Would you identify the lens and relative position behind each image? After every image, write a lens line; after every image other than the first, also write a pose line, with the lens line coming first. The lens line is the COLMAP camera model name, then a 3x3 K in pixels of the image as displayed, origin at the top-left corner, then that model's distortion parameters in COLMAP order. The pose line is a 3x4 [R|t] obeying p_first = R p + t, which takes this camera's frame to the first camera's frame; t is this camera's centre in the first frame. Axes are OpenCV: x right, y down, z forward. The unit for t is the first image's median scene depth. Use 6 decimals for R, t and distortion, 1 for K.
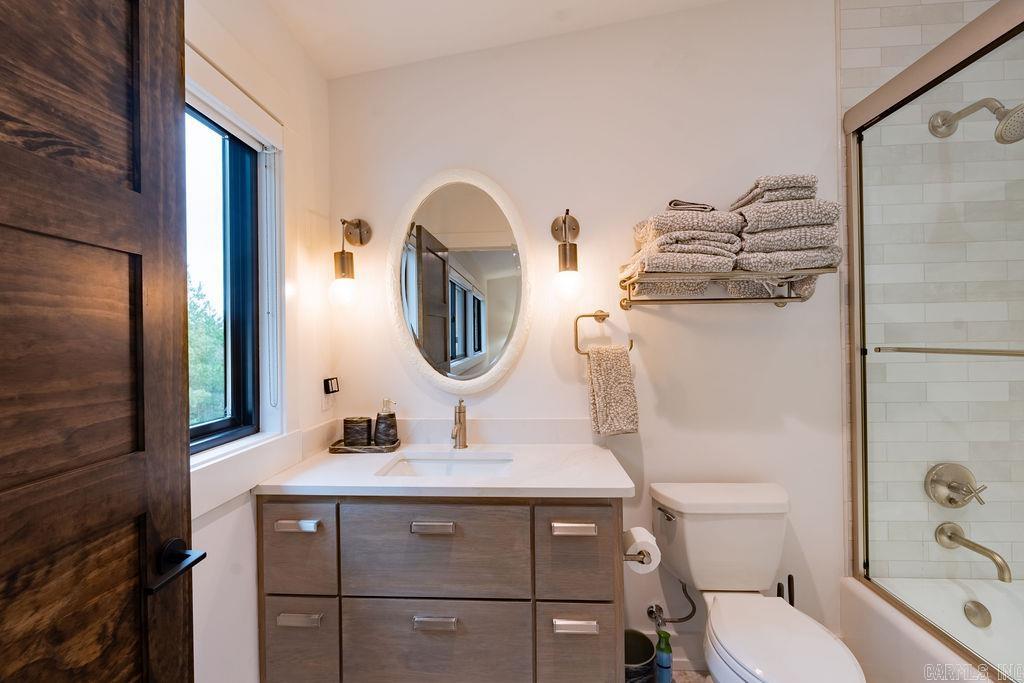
lens RADIAL K [[459.0, 0, 509.1], [0, 459.0, 341.1], [0, 0, 1]] dist [-0.009034, 0.003732]
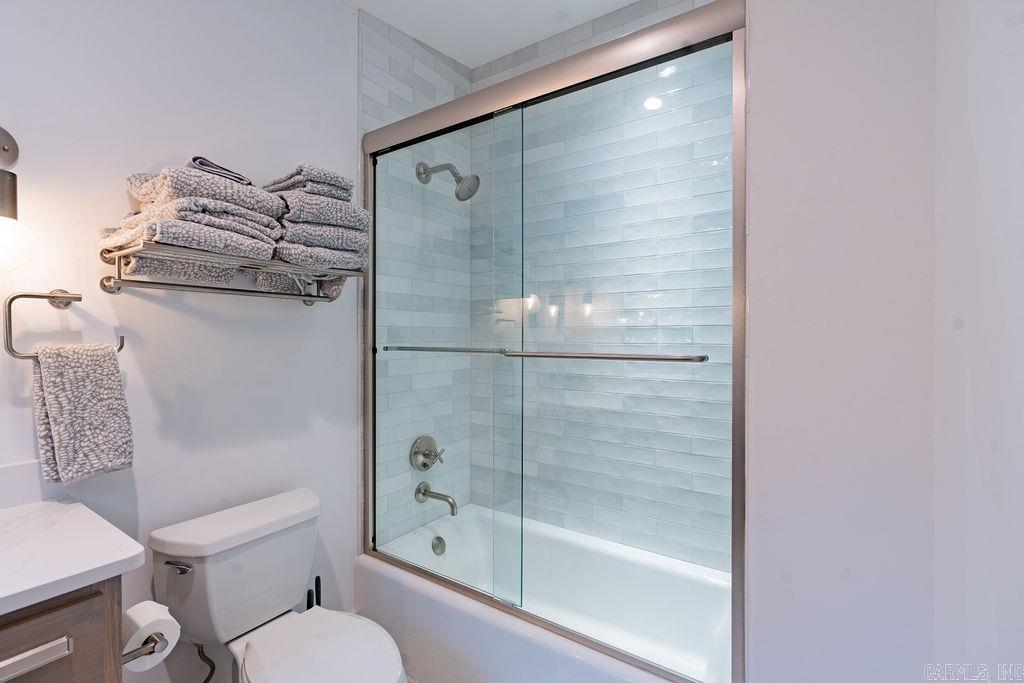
lens RADIAL K [[459.0, 0, 511.1], [0, 459.0, 338.1], [0, 0, 1]] dist [-0.009034, 0.003732]
pose [[0.520293, 0.014133, 0.853871, -0.019675], [-0.006733, 0.999900, -0.012448, 0.004831], [-0.853961, 0.000728, 0.520336, 0.124620]]
